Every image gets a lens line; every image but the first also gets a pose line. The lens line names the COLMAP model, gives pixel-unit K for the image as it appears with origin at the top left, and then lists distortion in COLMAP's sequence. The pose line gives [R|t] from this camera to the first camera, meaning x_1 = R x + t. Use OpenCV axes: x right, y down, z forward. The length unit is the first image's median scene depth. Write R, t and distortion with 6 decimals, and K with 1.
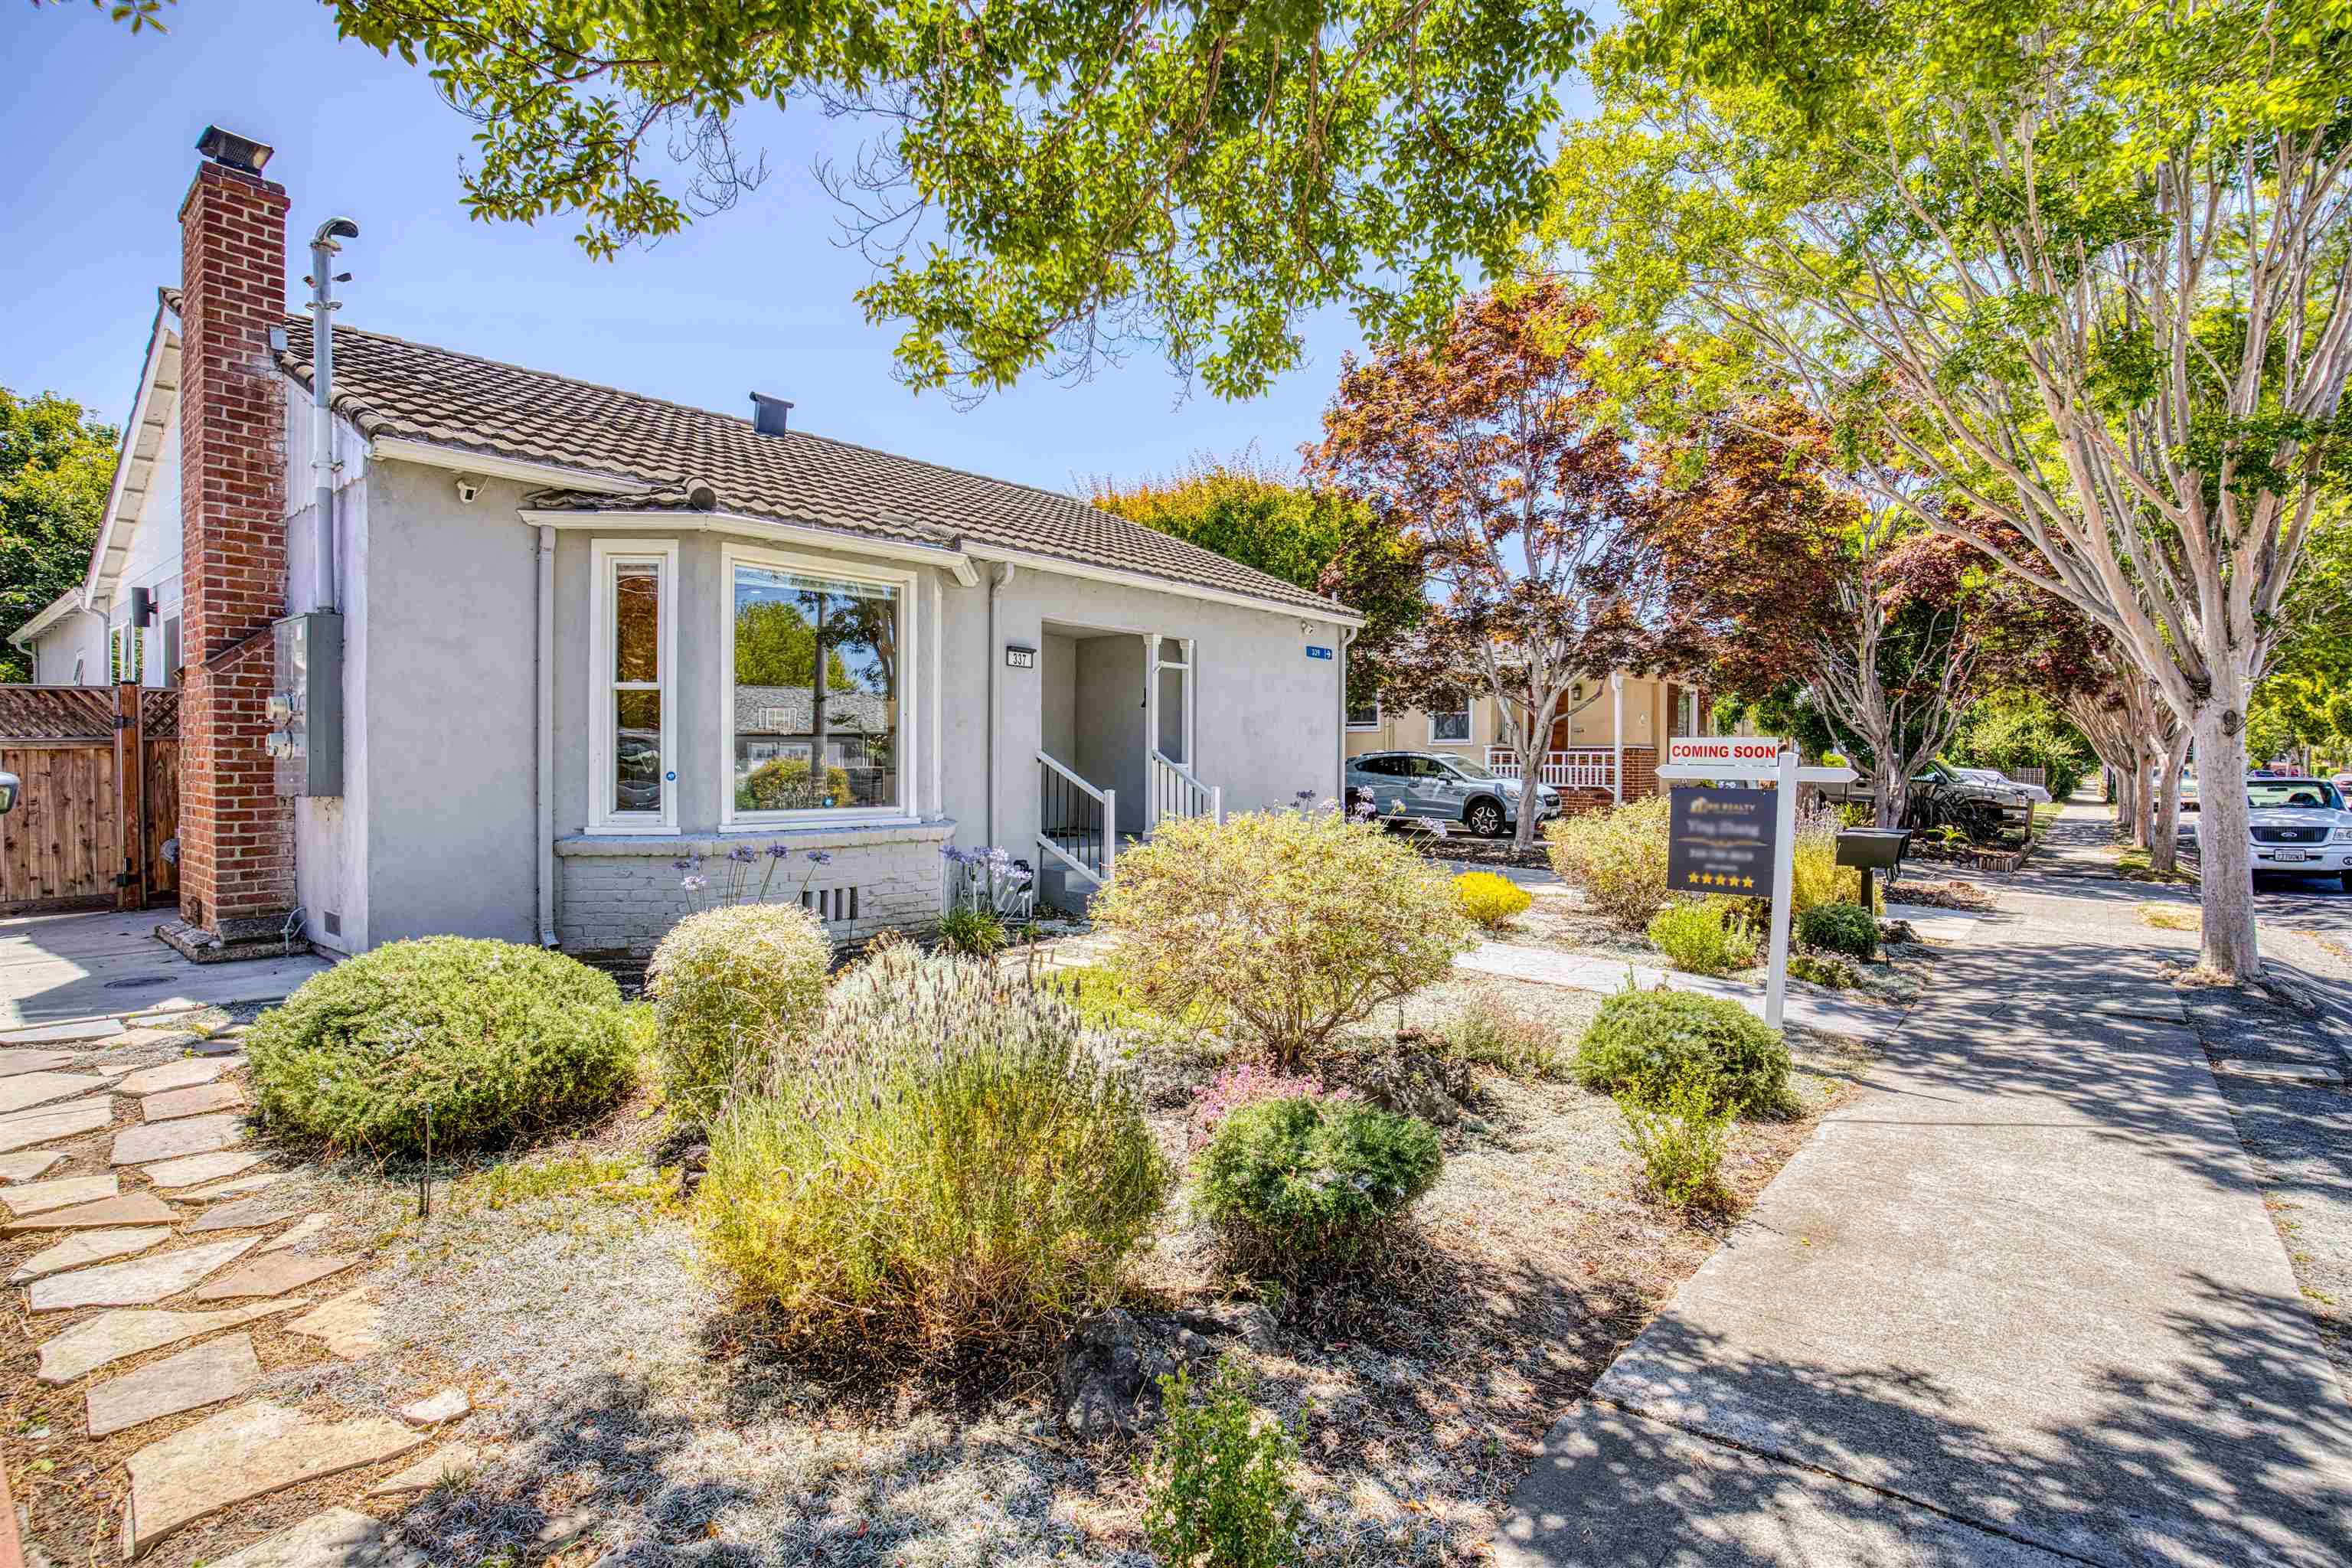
lens RADIAL K [[1183.5, 0, 1164.1], [0, 1183.5, 779.2], [0, 0, 1]] dist [-0.031635, 0.000891]
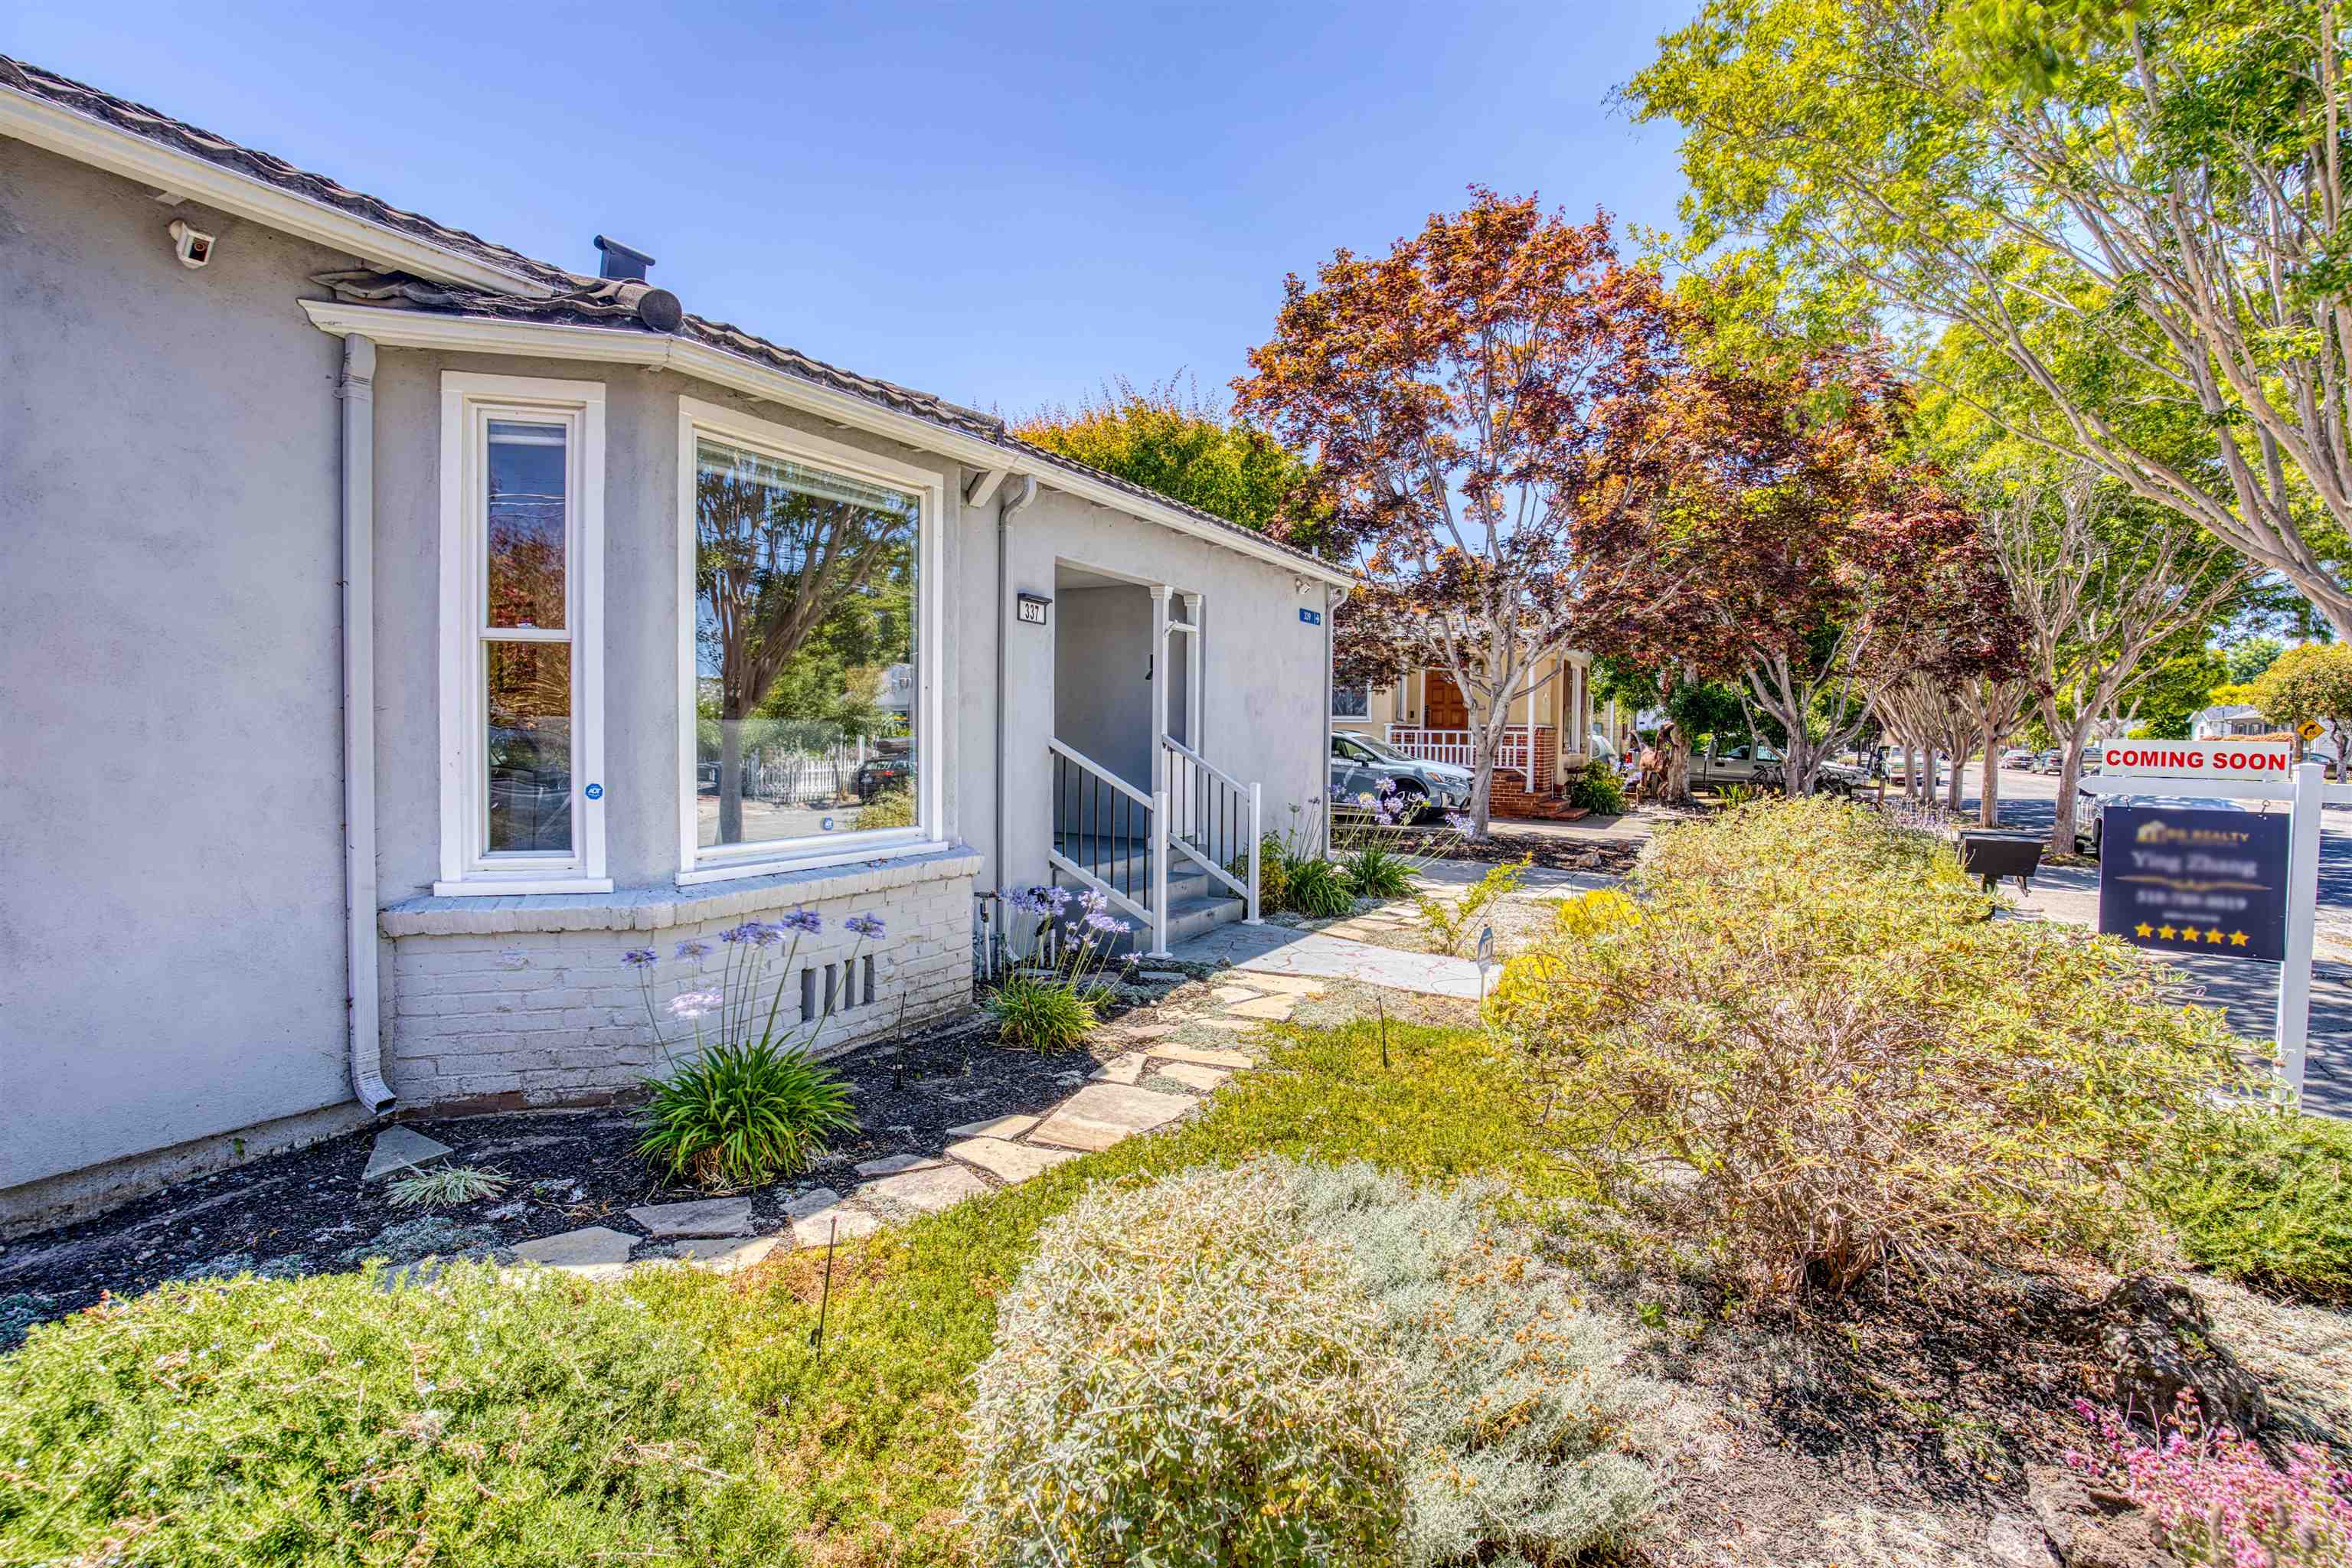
lens RADIAL K [[1183.5, 0, 1188.4], [0, 1183.5, 775.3], [0, 0, 1]] dist [-0.031635, 0.000891]
pose [[0.977709, -0.001730, 0.209959, -0.227367], [-0.003024, 0.999746, 0.022319, -0.021834], [-0.209944, -0.022456, 0.977455, 0.333411]]
